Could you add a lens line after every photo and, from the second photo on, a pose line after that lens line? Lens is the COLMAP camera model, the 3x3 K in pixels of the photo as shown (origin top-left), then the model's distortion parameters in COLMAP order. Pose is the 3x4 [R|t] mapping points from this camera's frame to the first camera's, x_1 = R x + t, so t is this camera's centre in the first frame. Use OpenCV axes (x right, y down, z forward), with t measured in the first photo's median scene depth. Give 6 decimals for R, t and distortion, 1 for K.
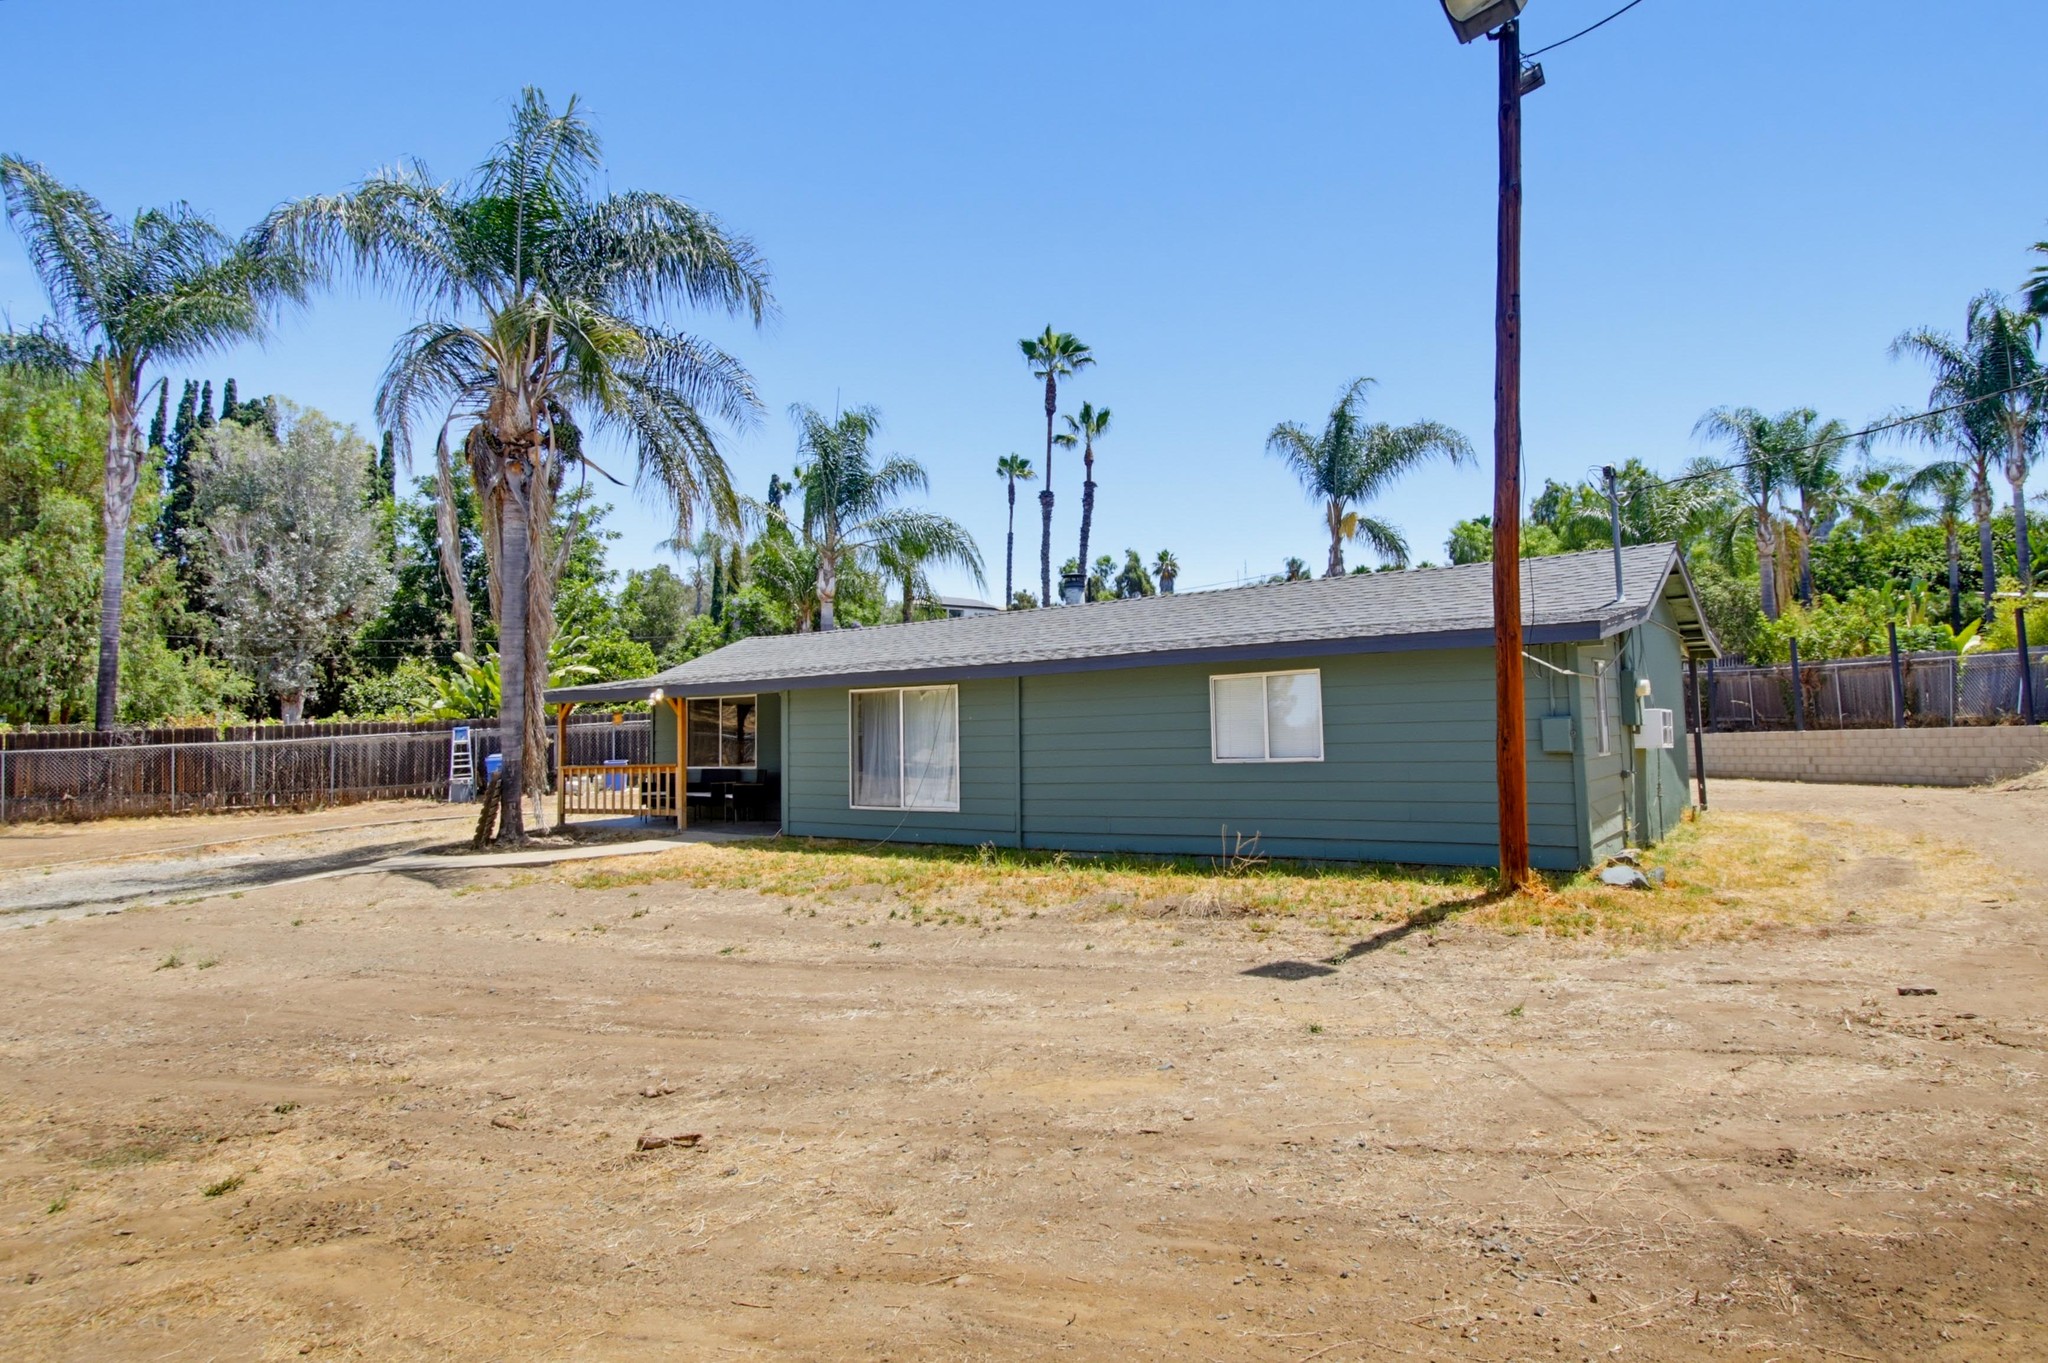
lens RADIAL K [[1161.3, 0, 1054.1], [0, 1161.3, 657.1], [0, 0, 1]] dist [0.008041, 0.000910]
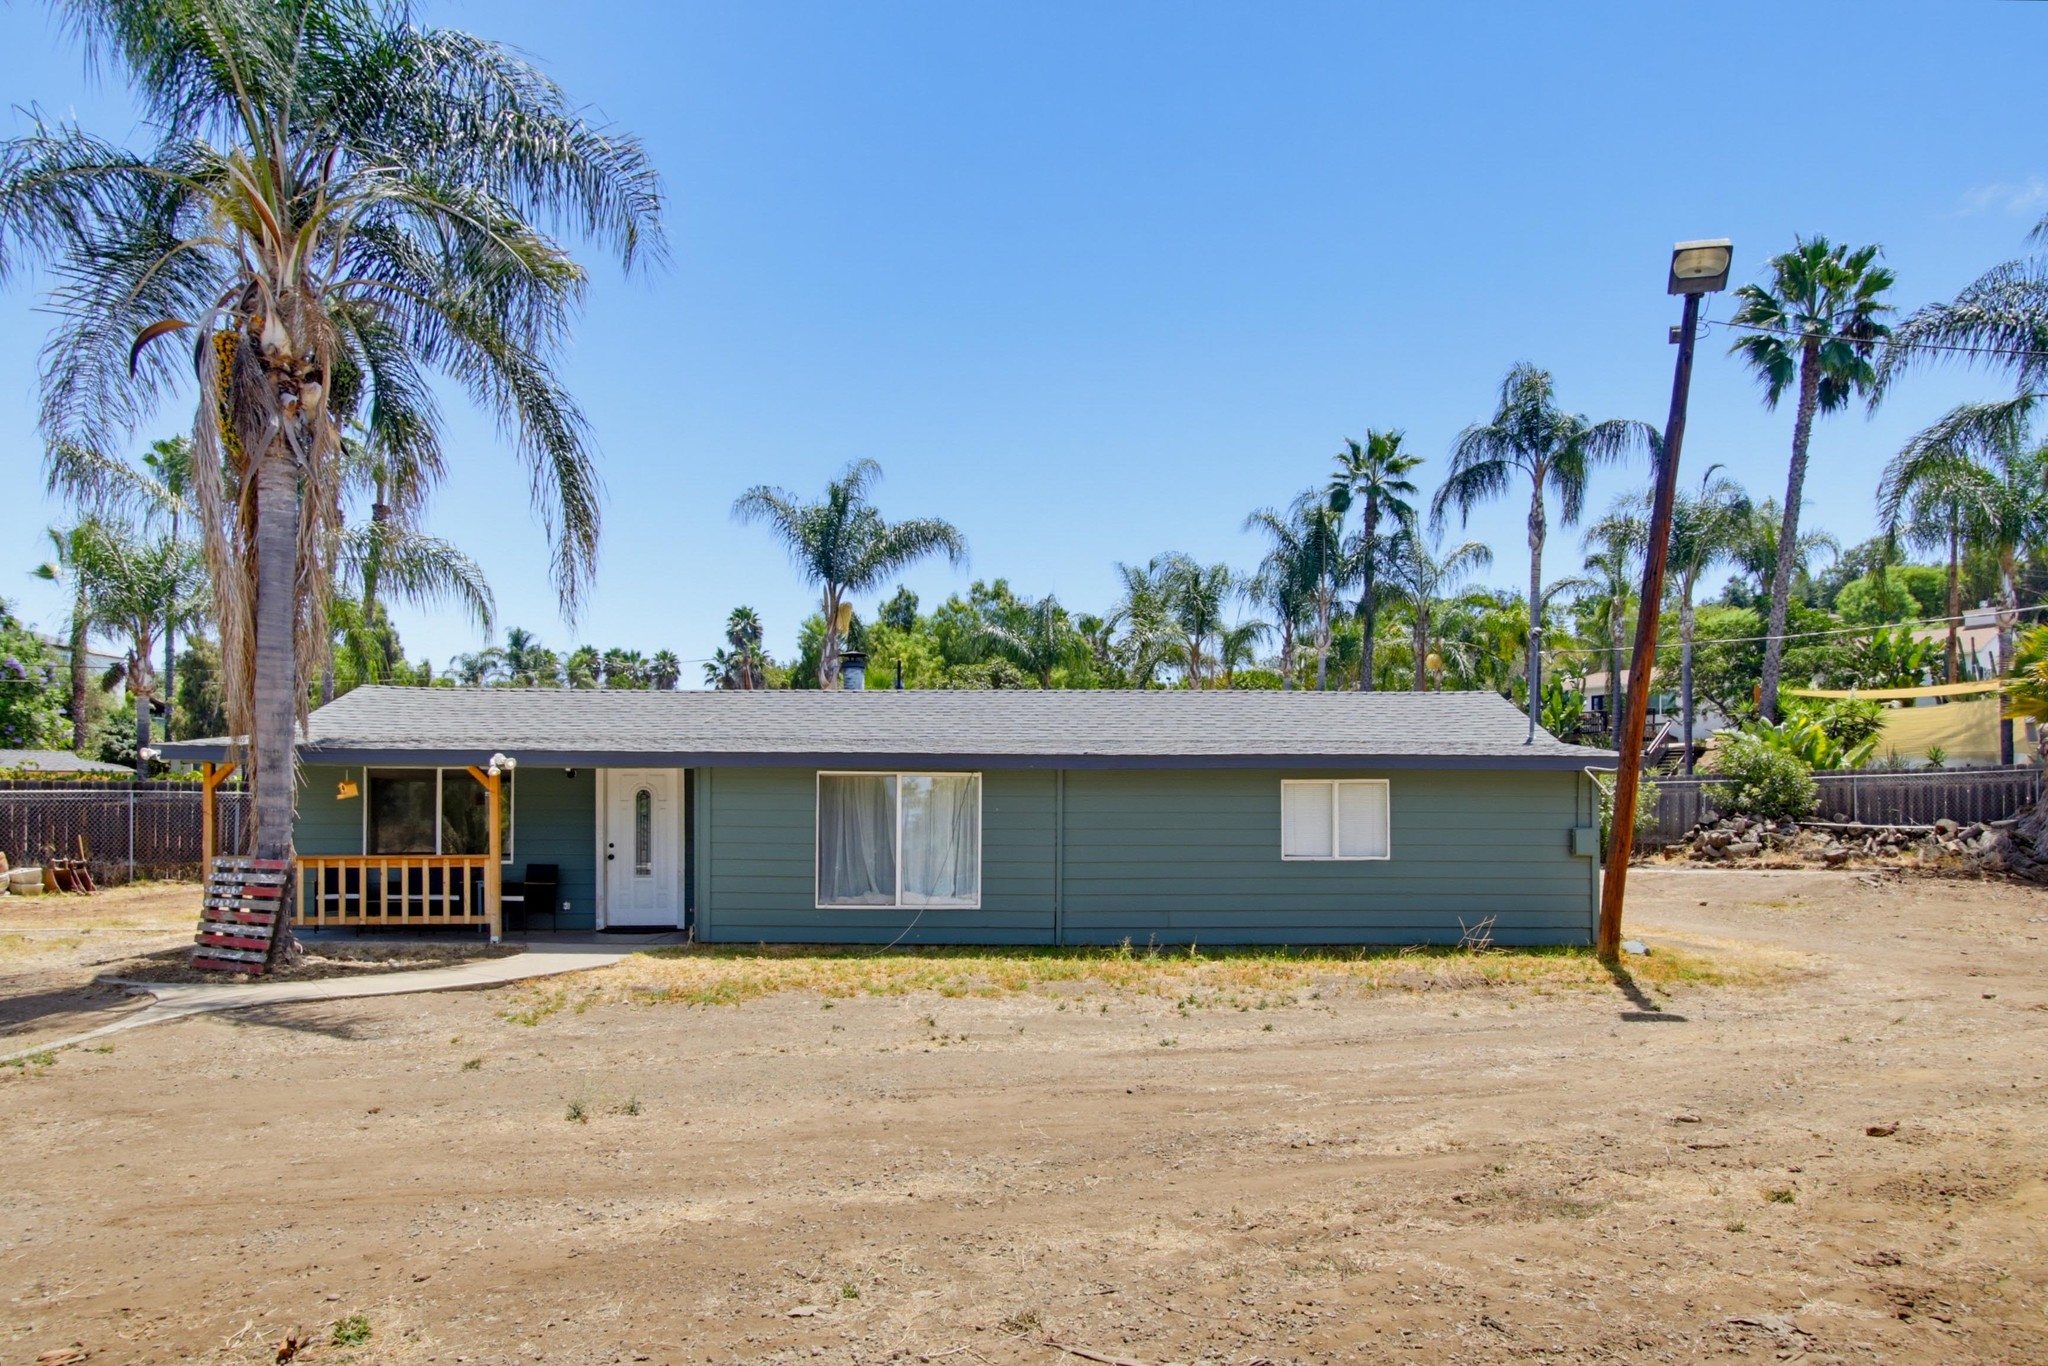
lens RADIAL K [[1317.4, 0, 1053.3], [0, 1317.4, 848.8], [0, 0, 1]] dist [0.001565, 0.000138]
pose [[0.793218, 0.020584, 0.608590, -0.562586], [-0.062891, 0.996853, 0.048255, 0.024534], [-0.605681, -0.076551, 0.792017, 0.112244]]
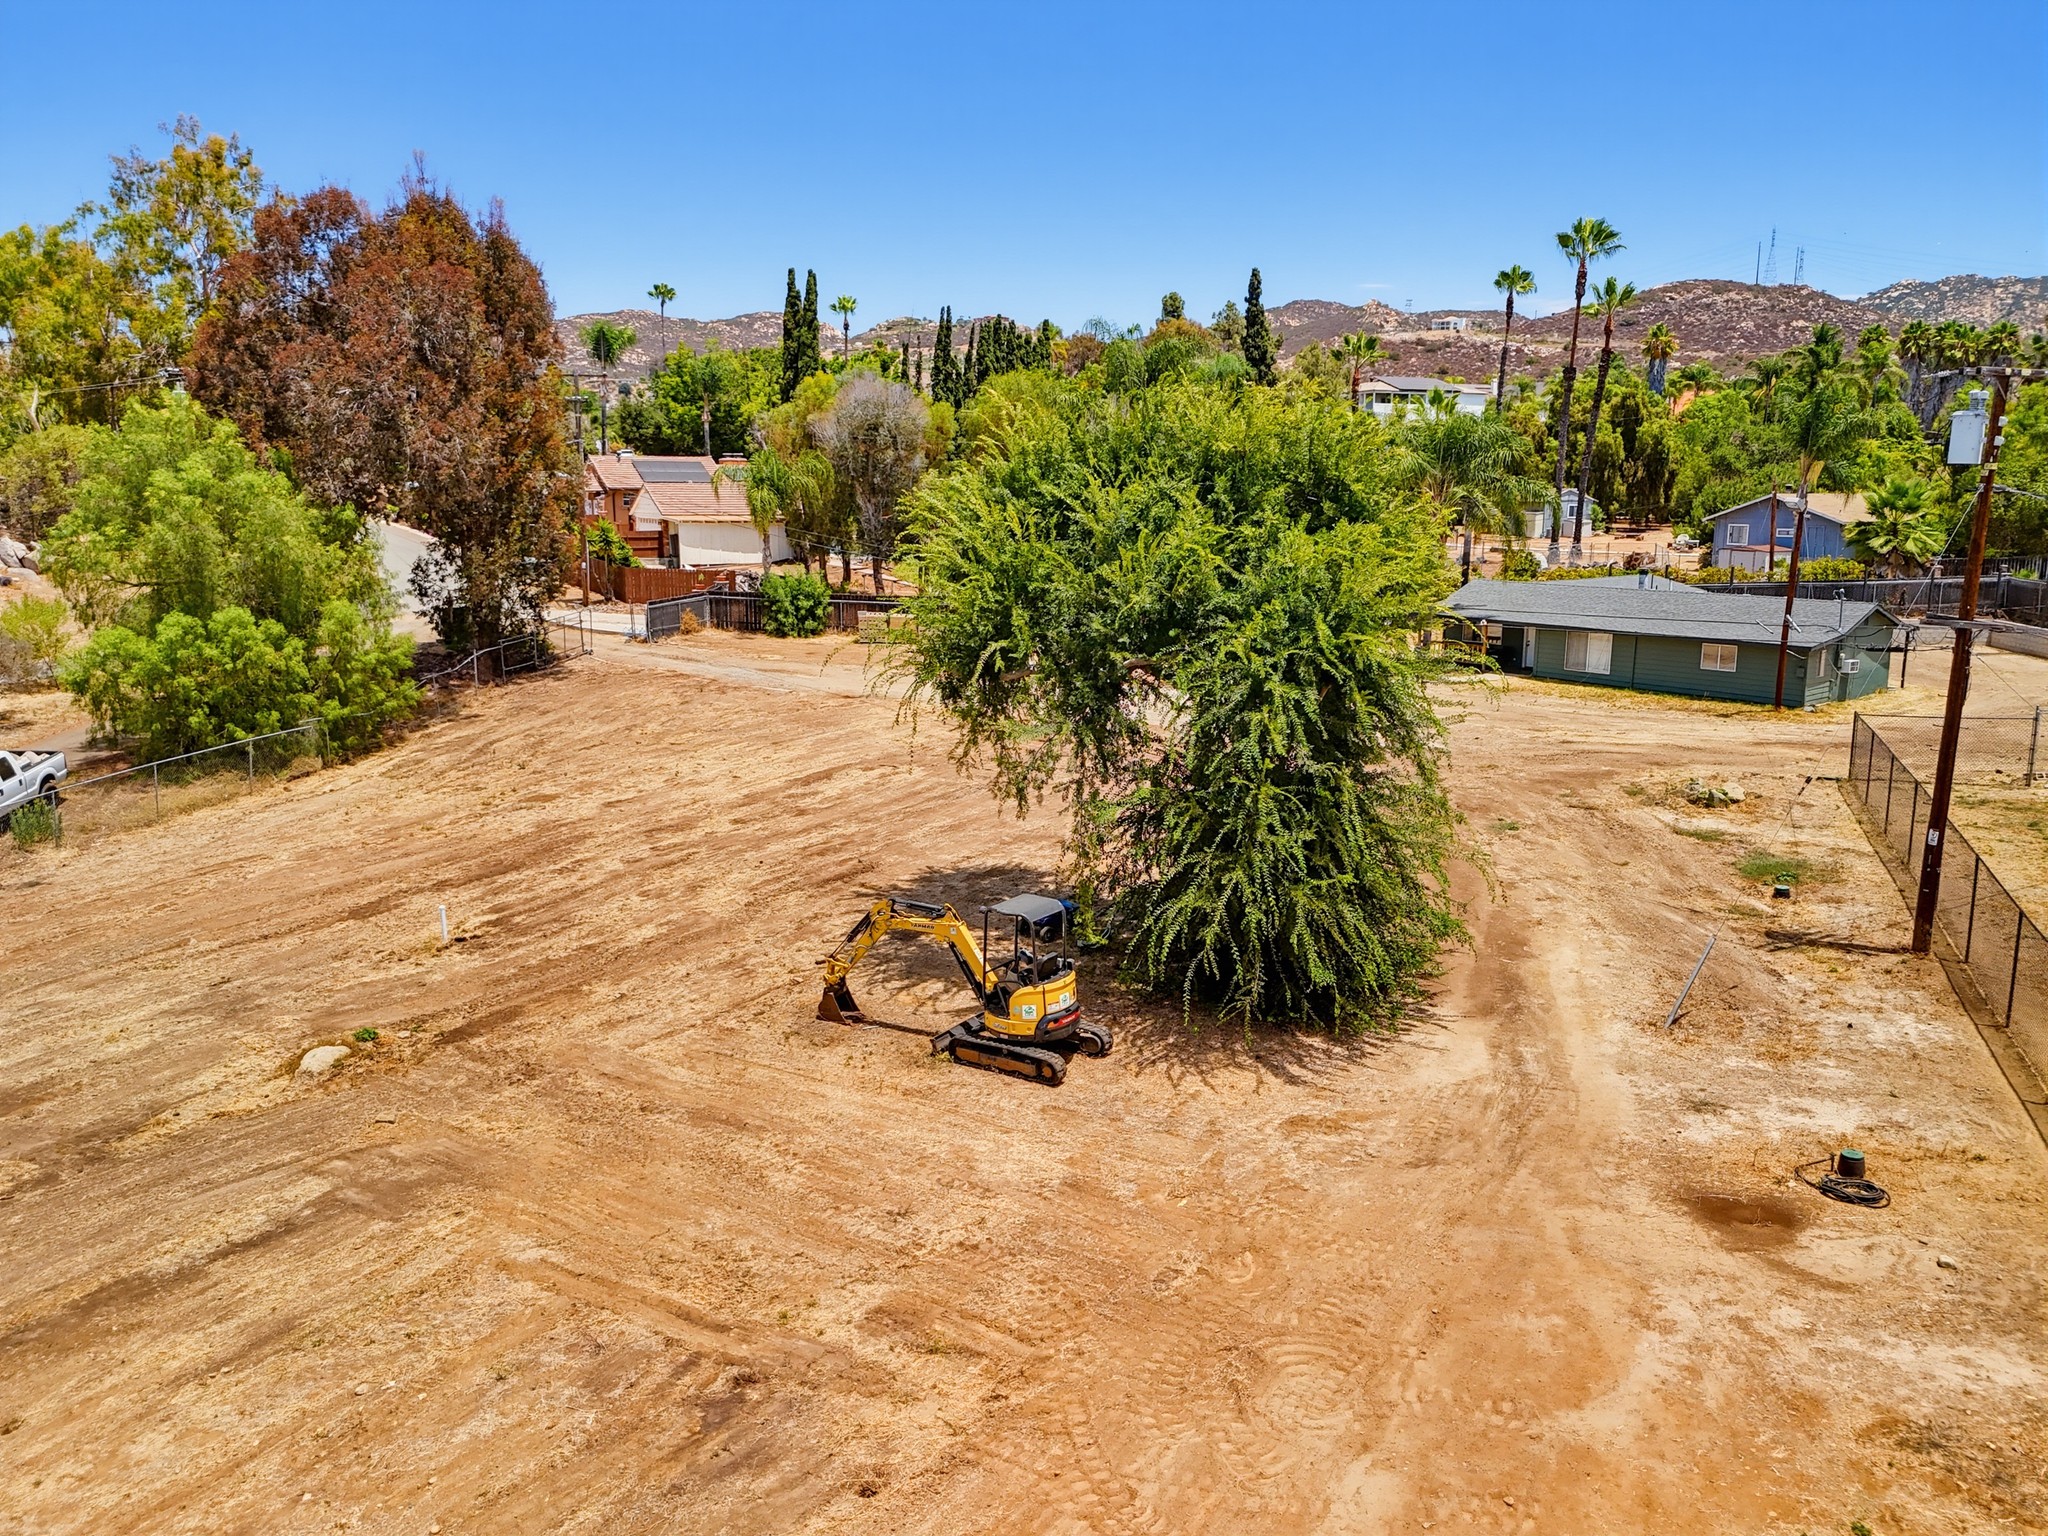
lens RADIAL K [[1531.7, 0, 1029.1], [0, 1531.7, 752.0], [0, 0, 1]] dist [0.077094, -0.071500]
pose [[0.965603, 0.077411, -0.248232, -0.441681], [-0.013267, 0.968081, 0.250288, -0.562597], [0.259684, -0.238385, 0.935808, -2.740811]]
